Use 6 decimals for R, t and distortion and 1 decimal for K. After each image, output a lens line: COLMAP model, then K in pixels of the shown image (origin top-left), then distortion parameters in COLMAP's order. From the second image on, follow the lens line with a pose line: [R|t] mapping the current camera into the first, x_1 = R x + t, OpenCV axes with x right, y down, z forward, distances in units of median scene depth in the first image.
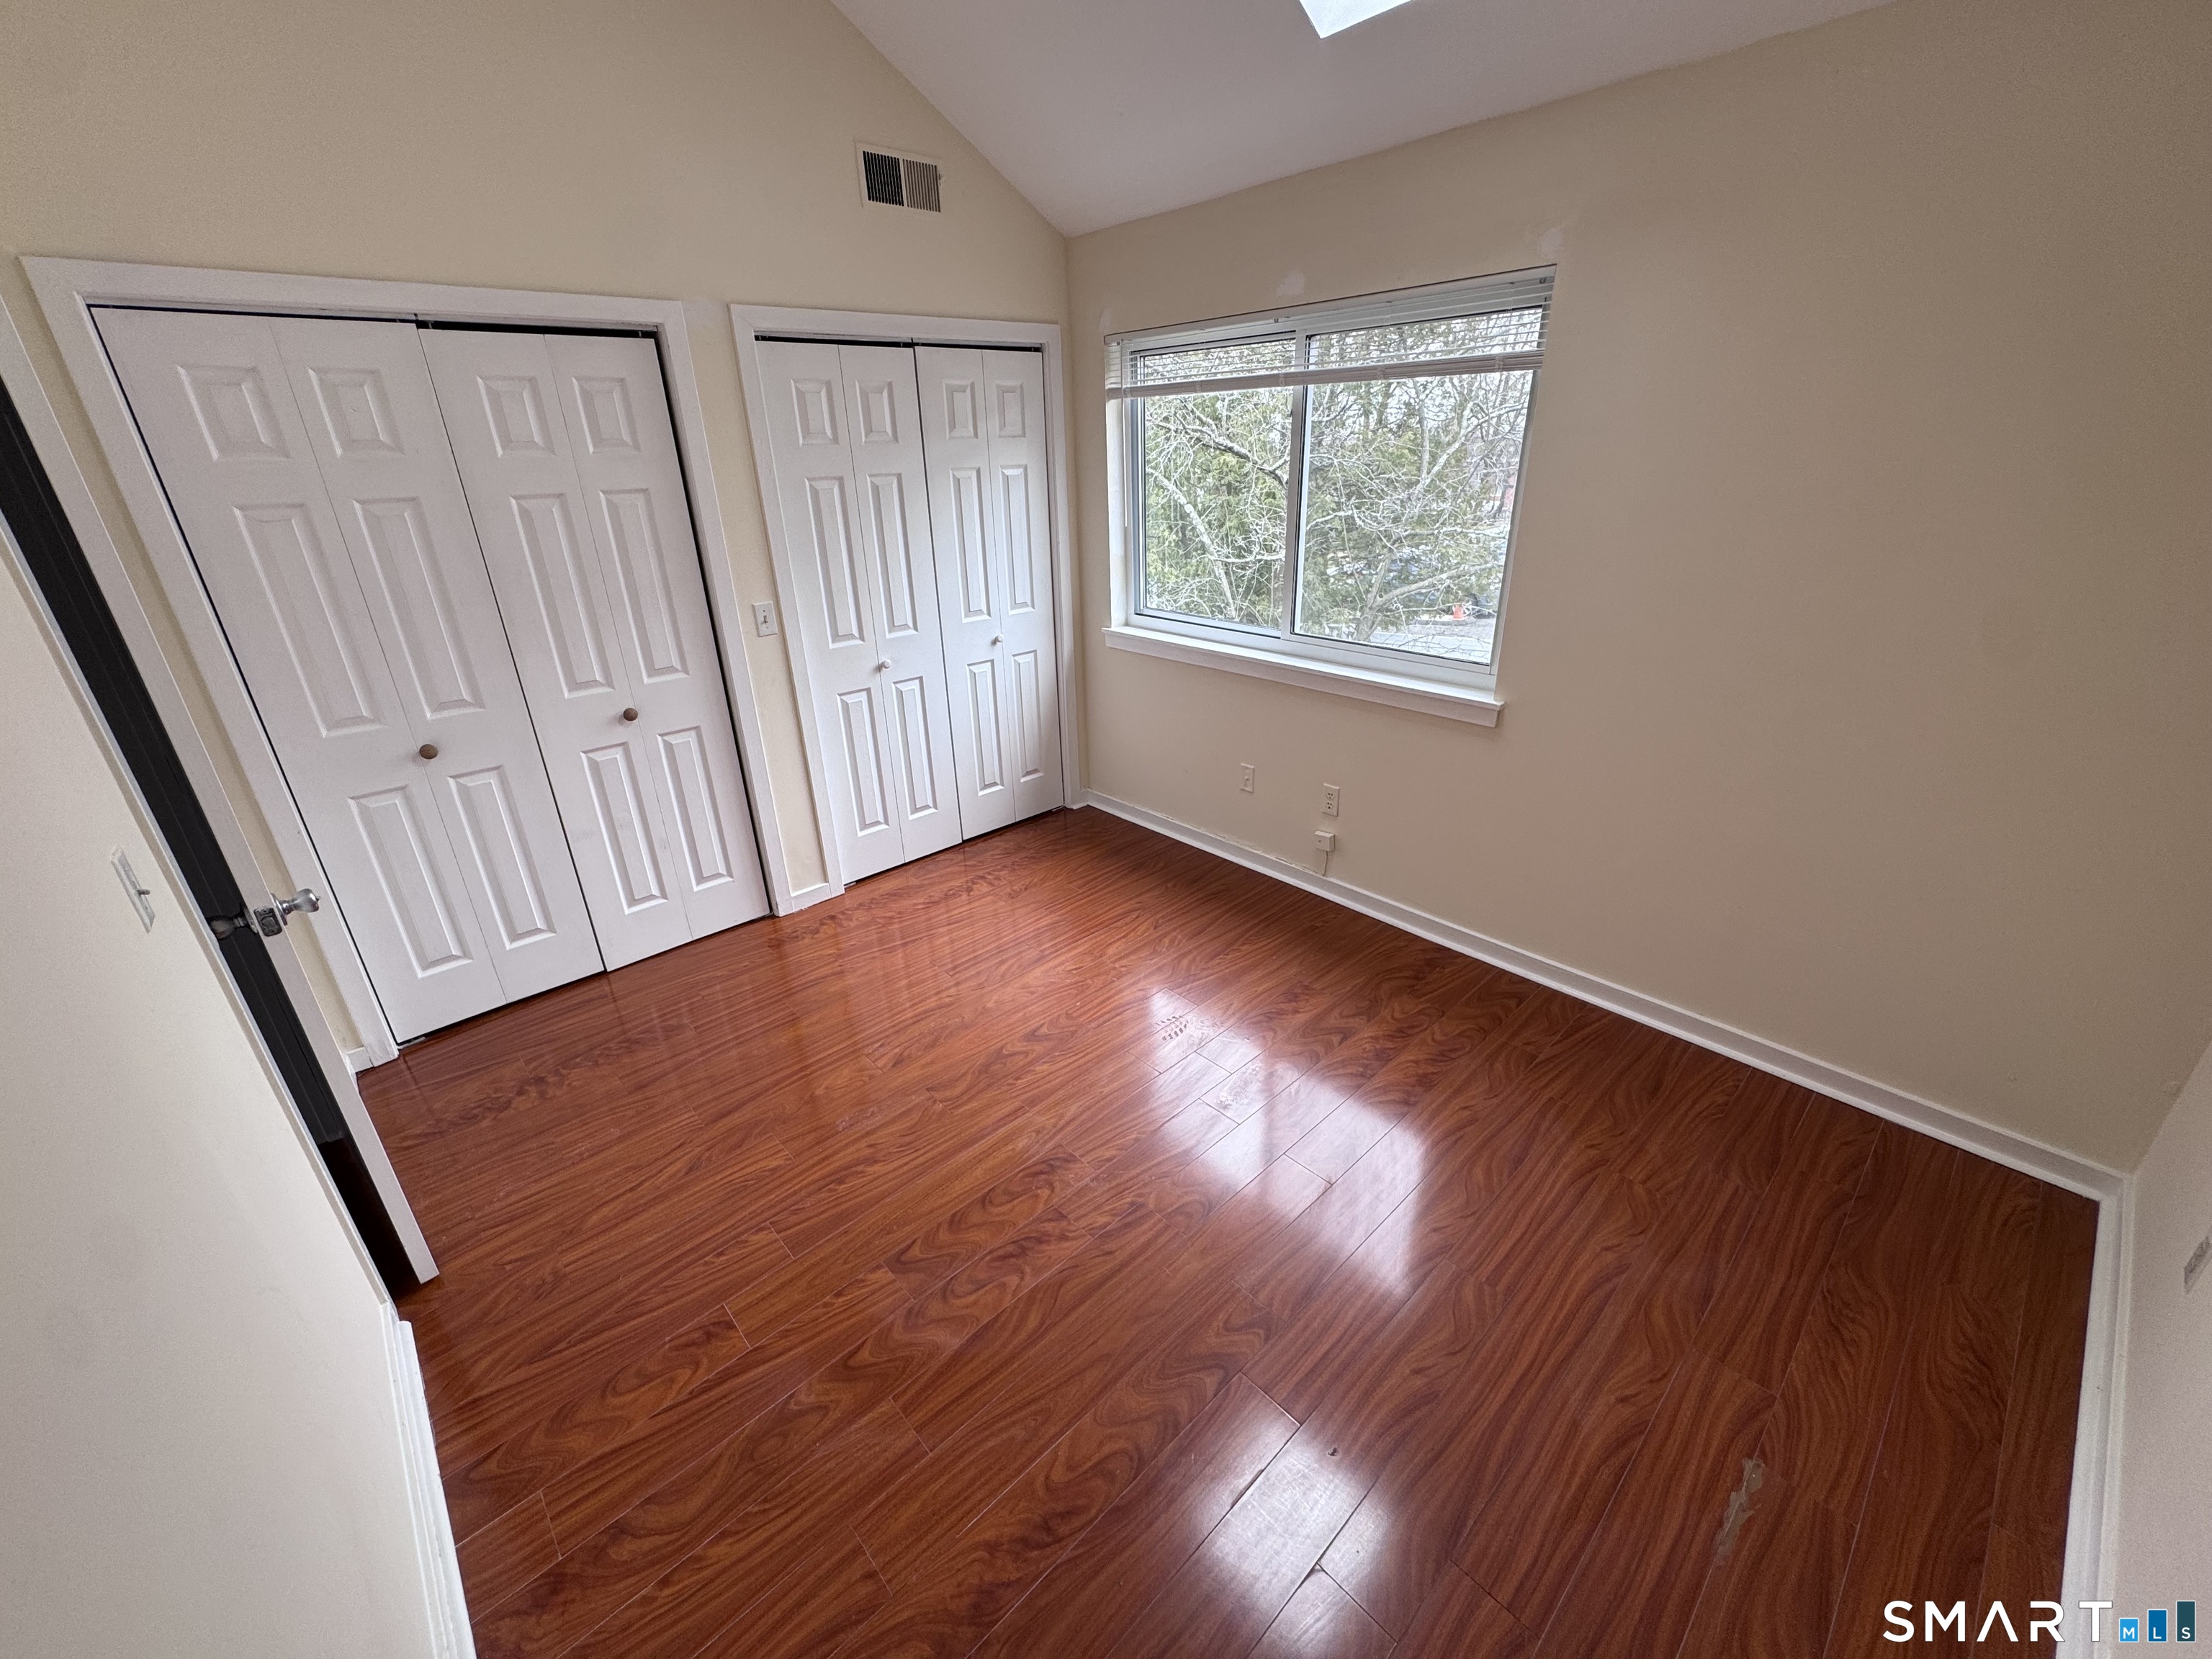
lens RADIAL K [[881.4, 0, 1094.1], [0, 881.4, 826.0], [0, 0, 1]] dist [-0.002493, -0.000477]
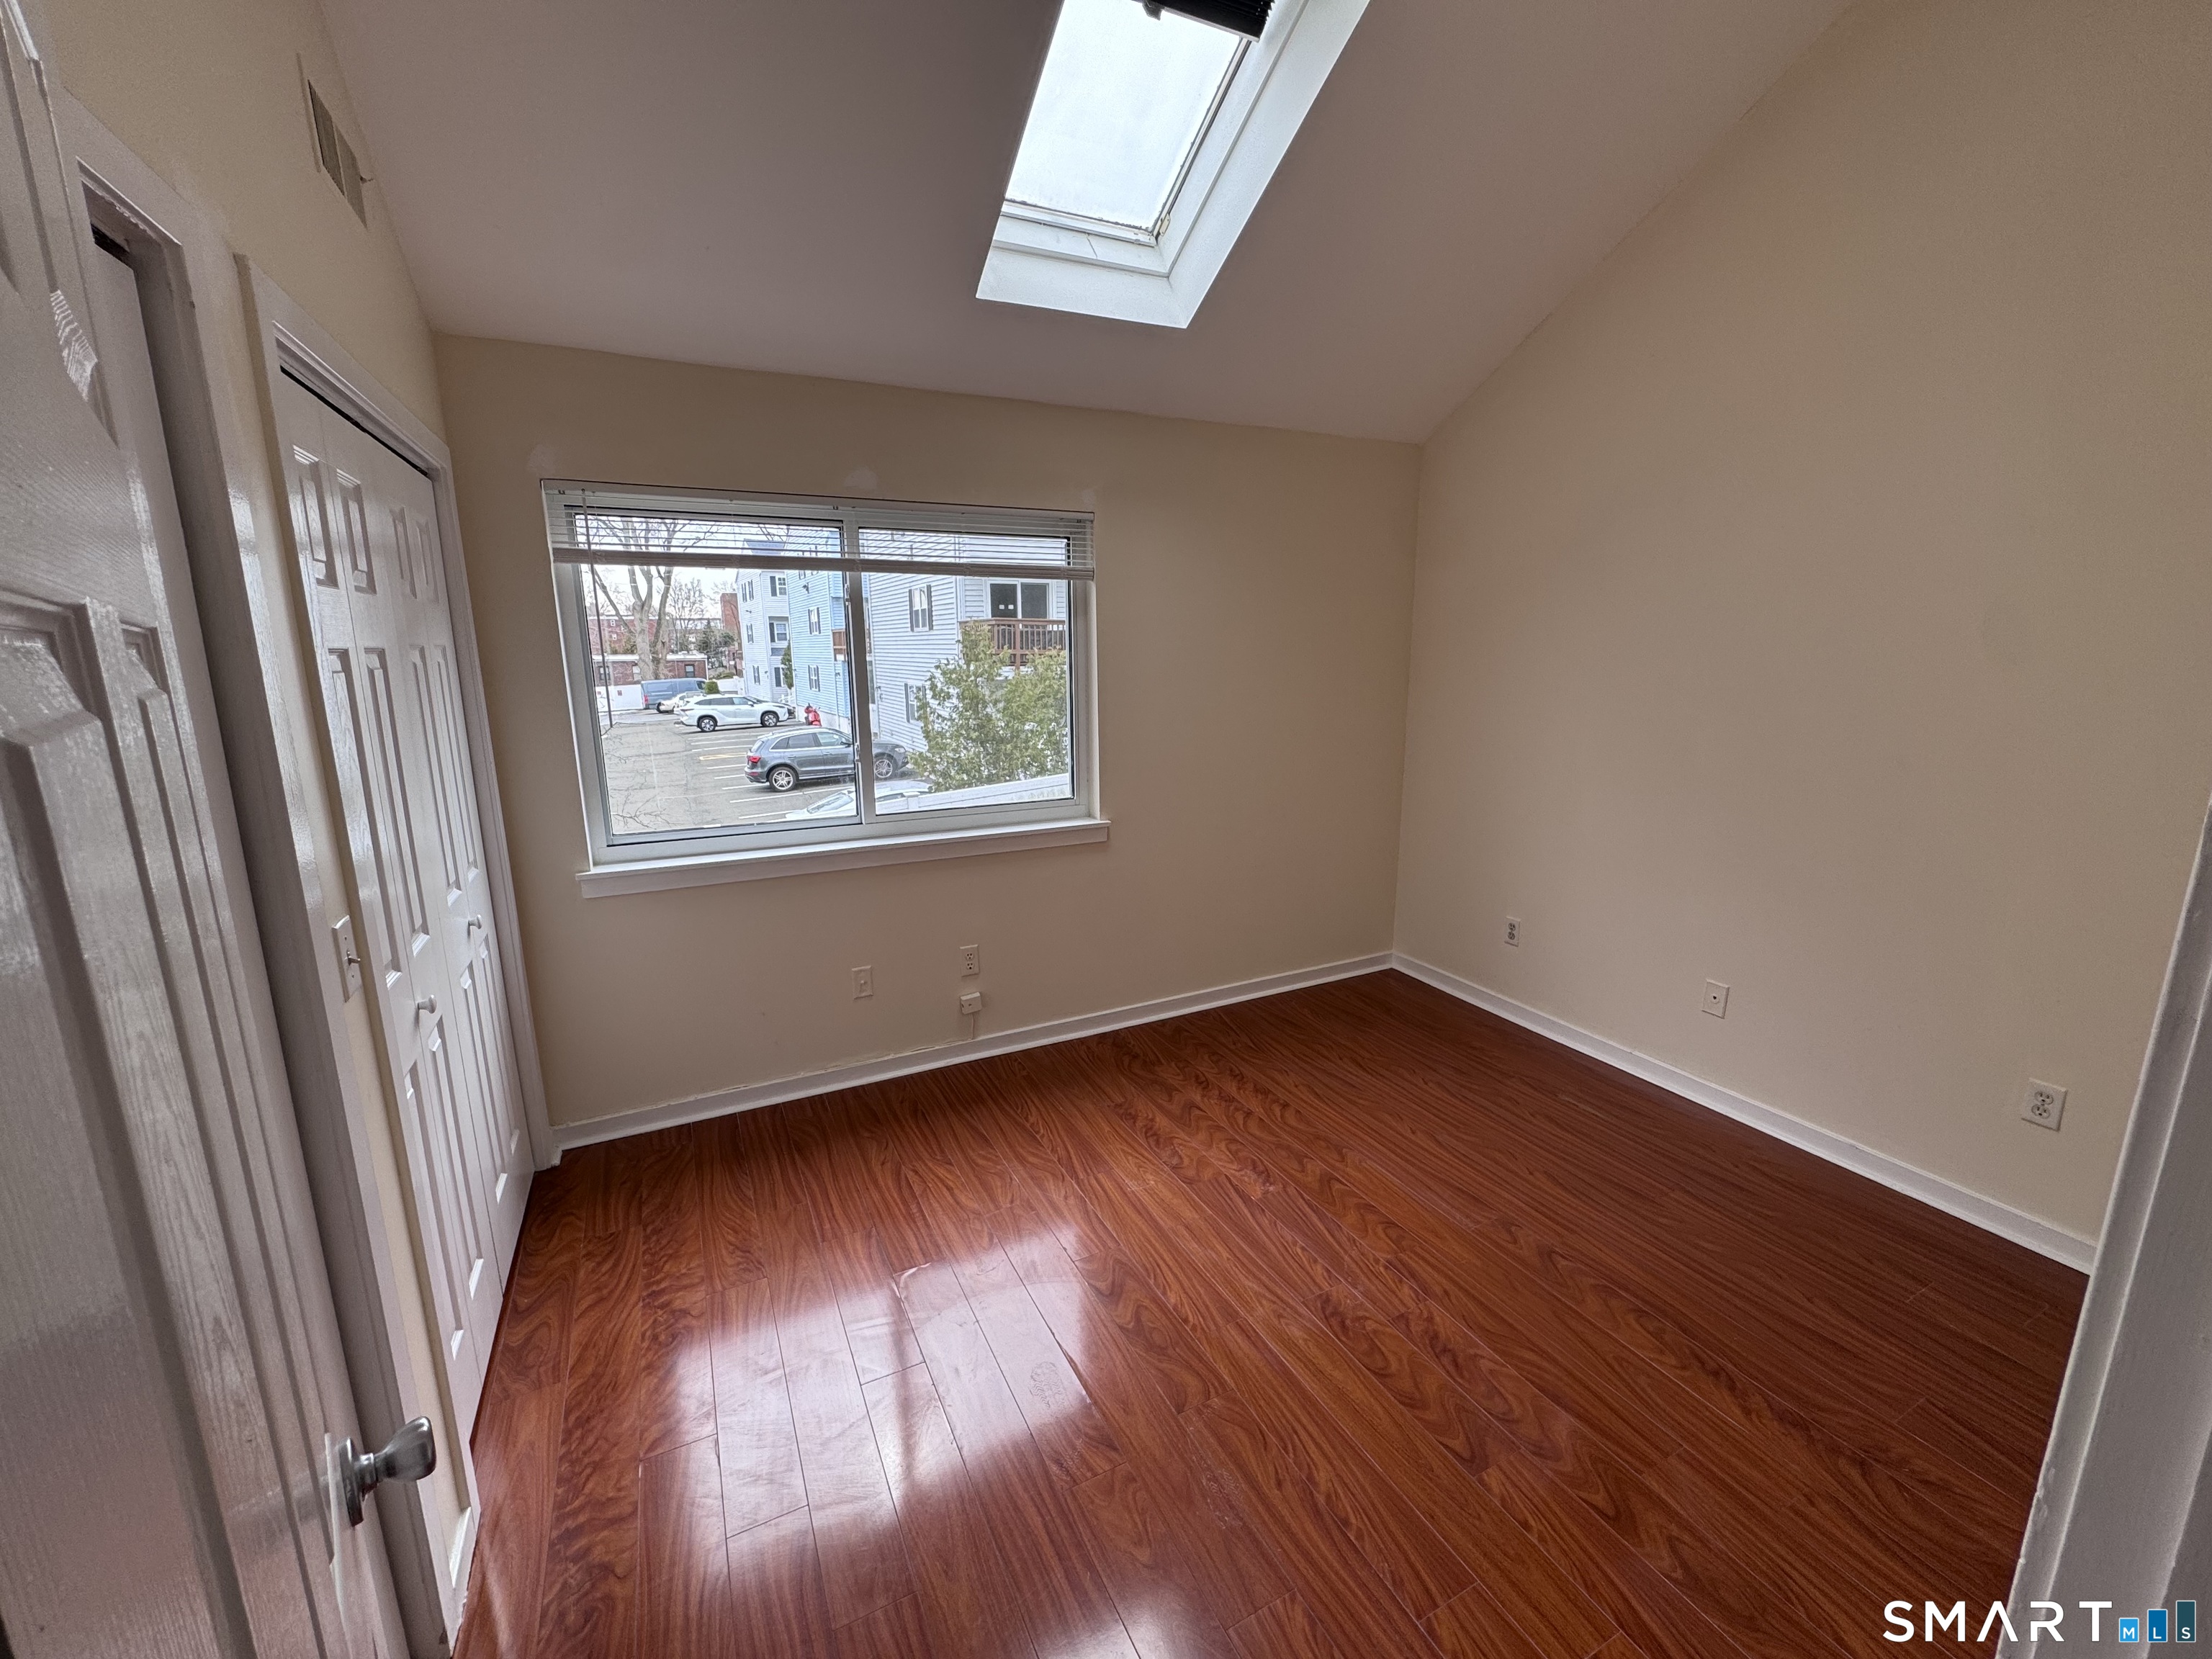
lens RADIAL K [[881.4, 0, 1112.4], [0, 881.4, 827.9], [0, 0, 1]] dist [-0.002493, -0.000477]
pose [[0.268760, -0.168220, 0.948404, -0.888424], [0.383038, 0.922093, 0.055008, -0.233249], [-0.883770, 0.348491, 0.312256, 0.699175]]
